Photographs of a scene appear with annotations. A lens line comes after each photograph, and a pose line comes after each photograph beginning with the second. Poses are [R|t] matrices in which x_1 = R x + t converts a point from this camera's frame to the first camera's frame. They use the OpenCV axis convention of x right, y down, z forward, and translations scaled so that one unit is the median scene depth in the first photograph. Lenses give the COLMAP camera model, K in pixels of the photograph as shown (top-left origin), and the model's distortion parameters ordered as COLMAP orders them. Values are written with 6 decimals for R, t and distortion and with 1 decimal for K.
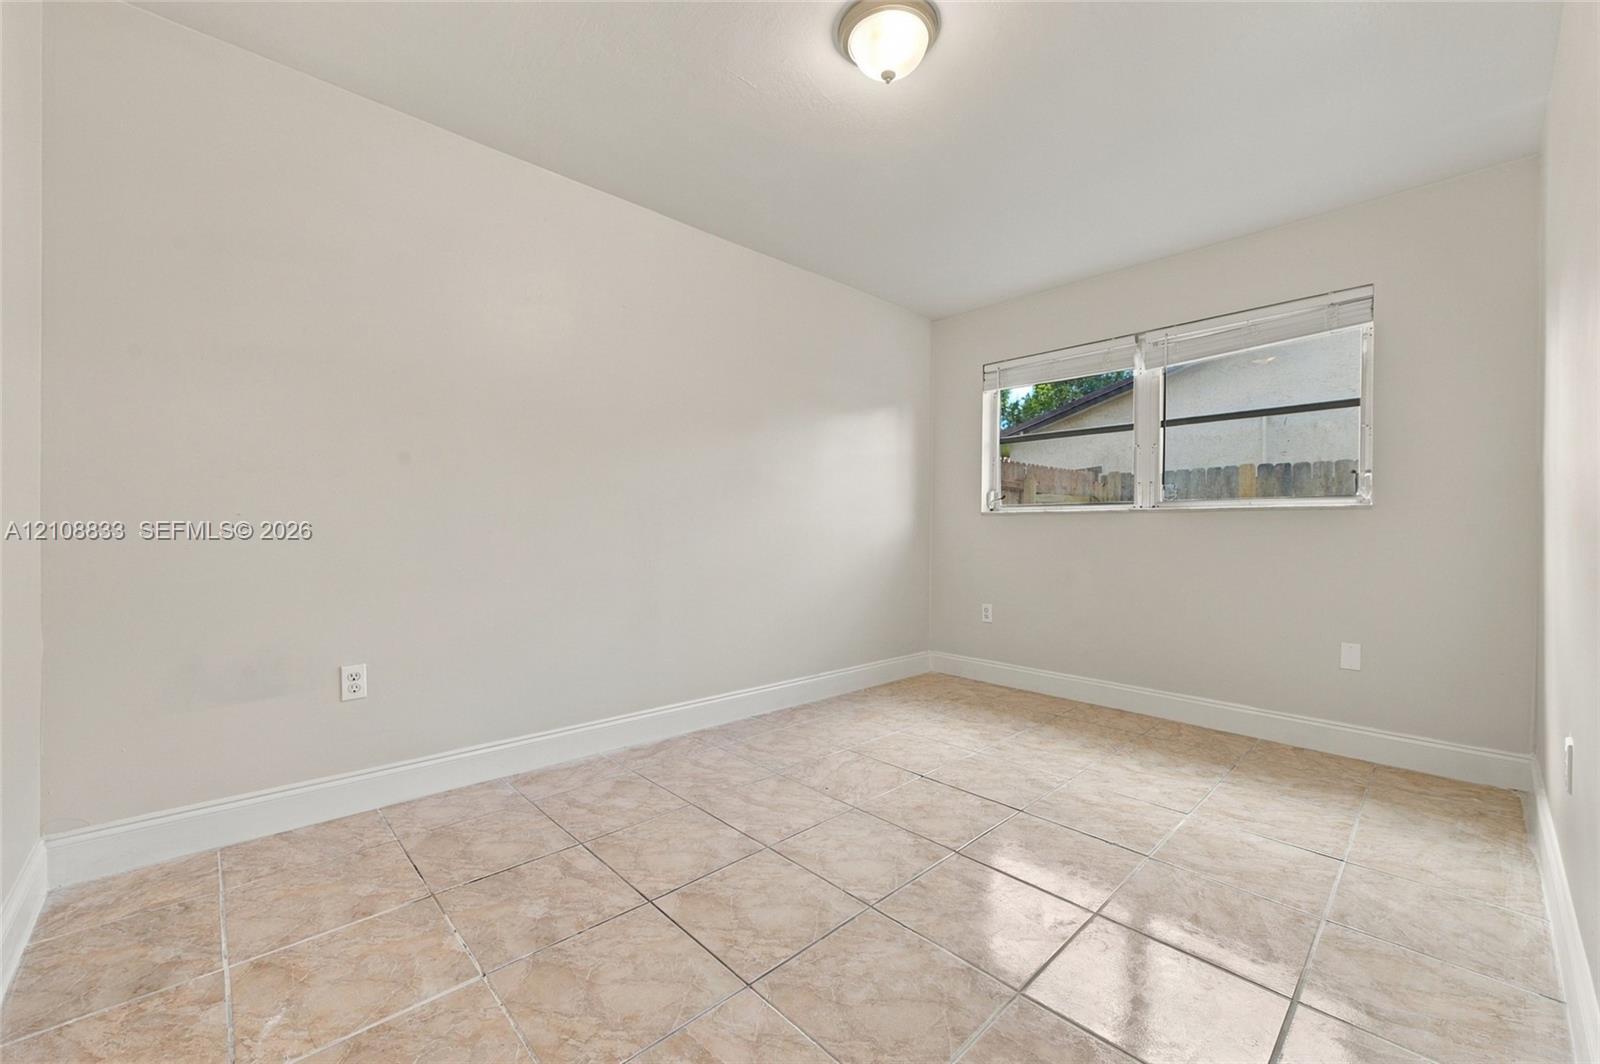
lens RADIAL K [[636.5, 0, 798.2], [0, 636.5, 530.5], [0, 0, 1]] dist [-0.000647, -0.001181]
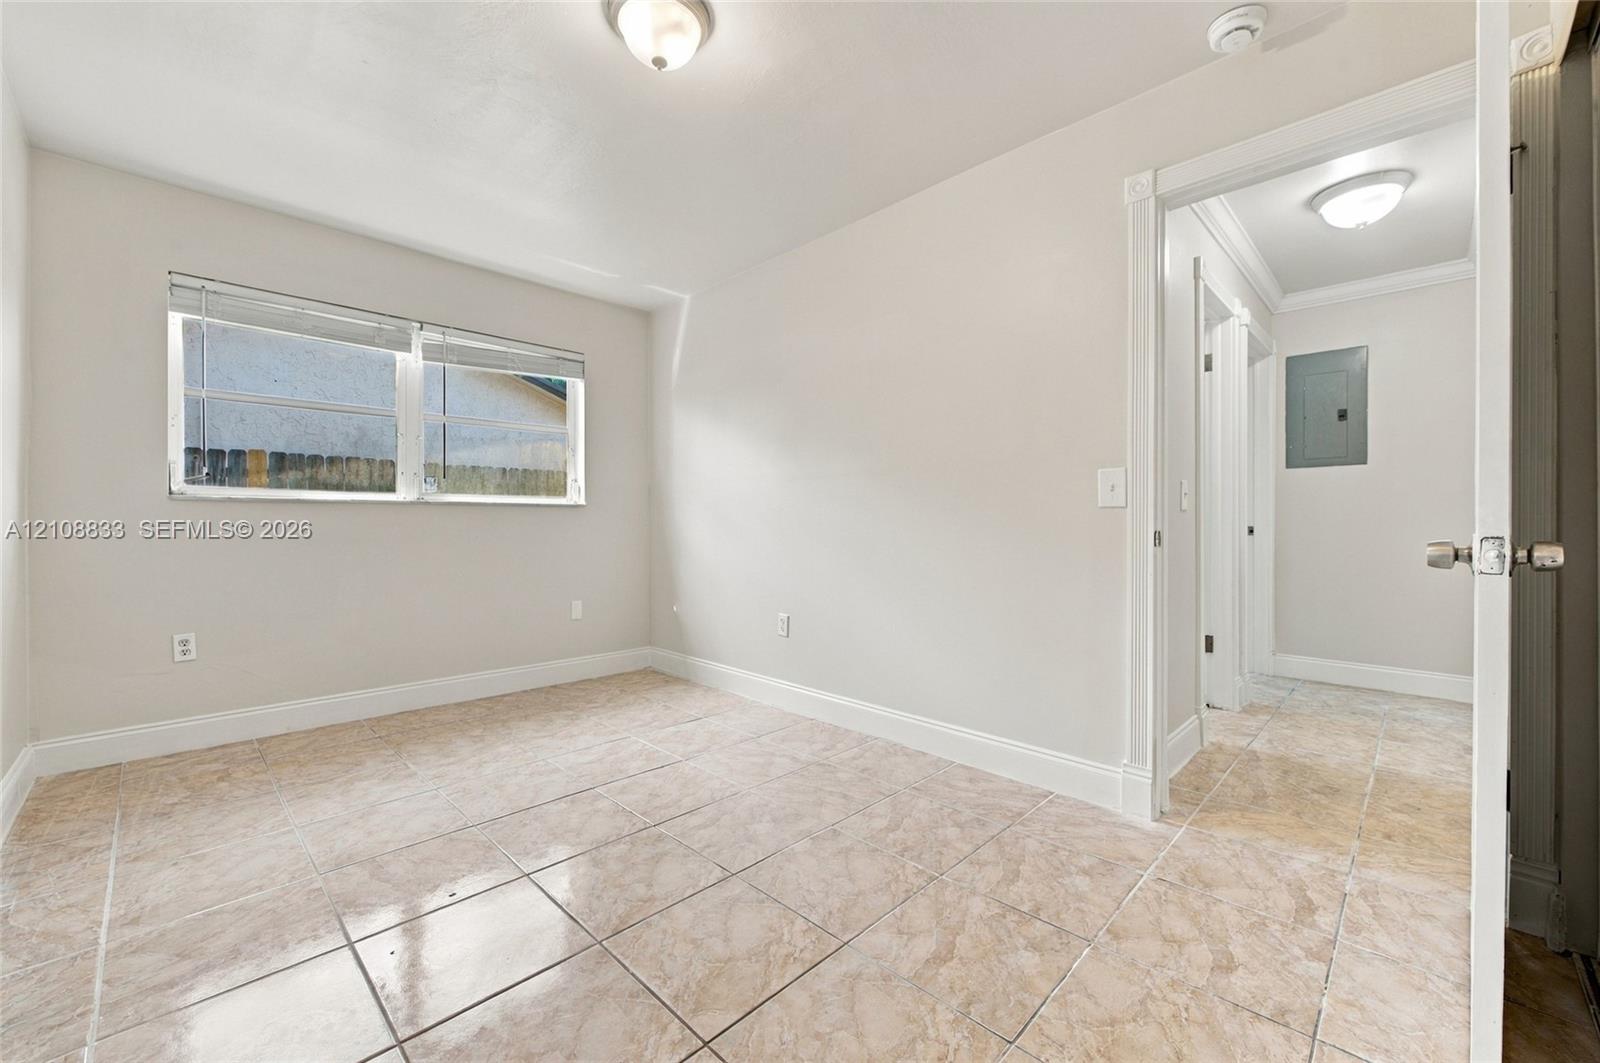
lens RADIAL K [[636.5, 0, 805.1], [0, 636.5, 522.5], [0, 0, 1]] dist [-0.000647, -0.001181]
pose [[-0.052814, -0.004326, 0.998595, -0.566257], [0.000254, 0.999991, 0.004345, -0.003691], [-0.998604, 0.000483, -0.052813, 0.553142]]
